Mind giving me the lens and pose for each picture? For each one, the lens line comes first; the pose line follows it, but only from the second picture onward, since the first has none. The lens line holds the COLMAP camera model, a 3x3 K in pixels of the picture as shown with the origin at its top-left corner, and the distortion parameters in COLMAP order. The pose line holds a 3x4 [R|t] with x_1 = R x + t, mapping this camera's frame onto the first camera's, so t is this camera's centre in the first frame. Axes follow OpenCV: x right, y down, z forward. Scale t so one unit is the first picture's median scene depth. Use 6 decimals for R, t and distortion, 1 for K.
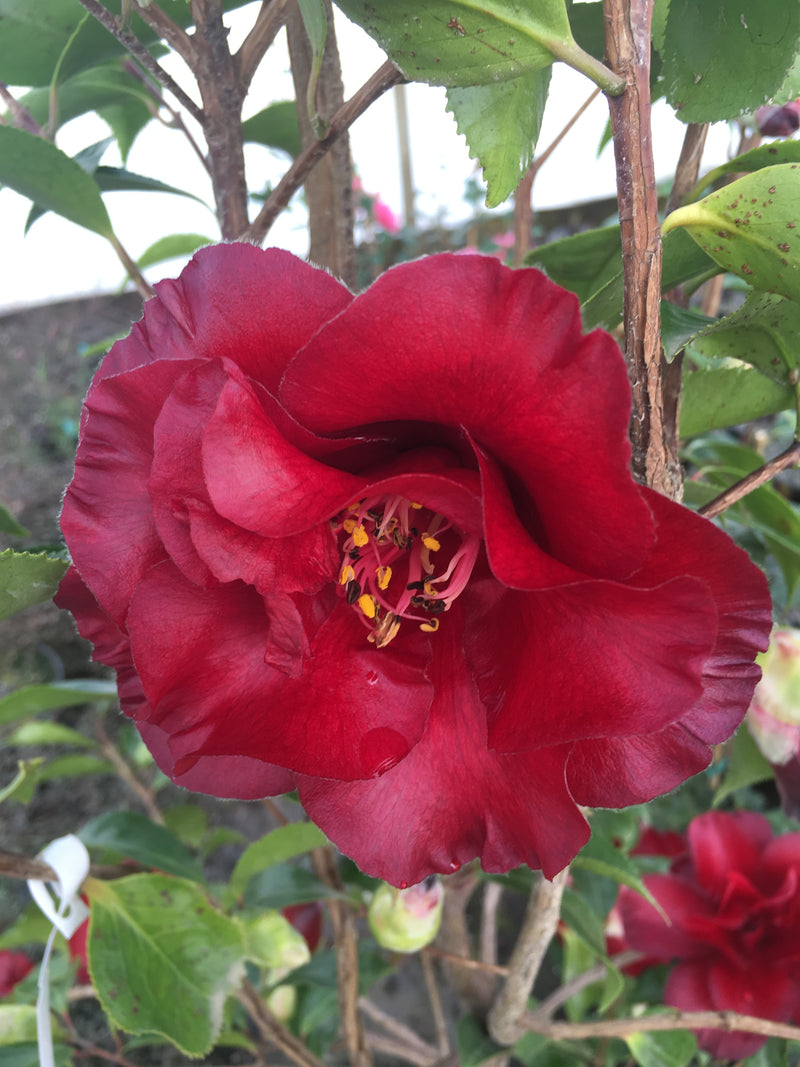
lens RADIAL K [[765.5, 0, 396.8], [0, 765.5, 518.0], [0, 0, 1]] dist [0.025057, -0.000817]
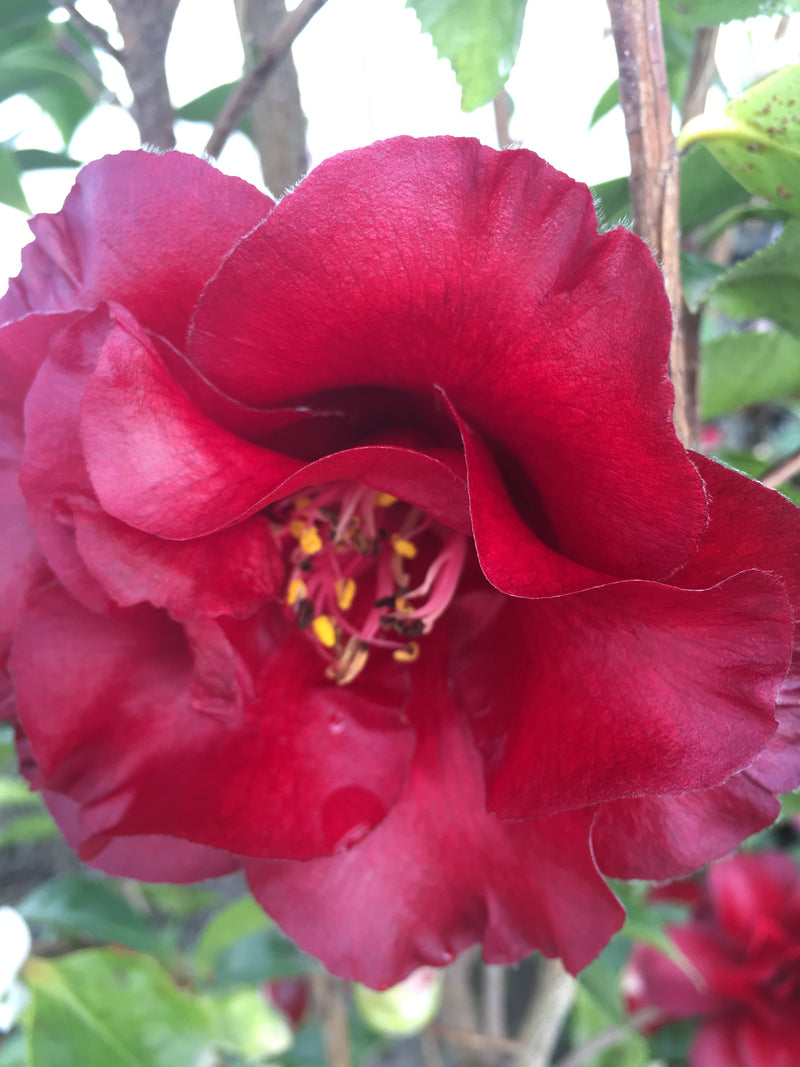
lens RADIAL K [[800.0, 0, 400.0], [0, 800.0, 533.5], [0, 0, 1]] dist [0.003531, 0.002672]
pose [[0.998924, -0.037398, 0.027422, 0.022174], [0.037596, 0.999270, -0.006744, 0.027969], [-0.027150, 0.007767, 0.999601, 0.213370]]
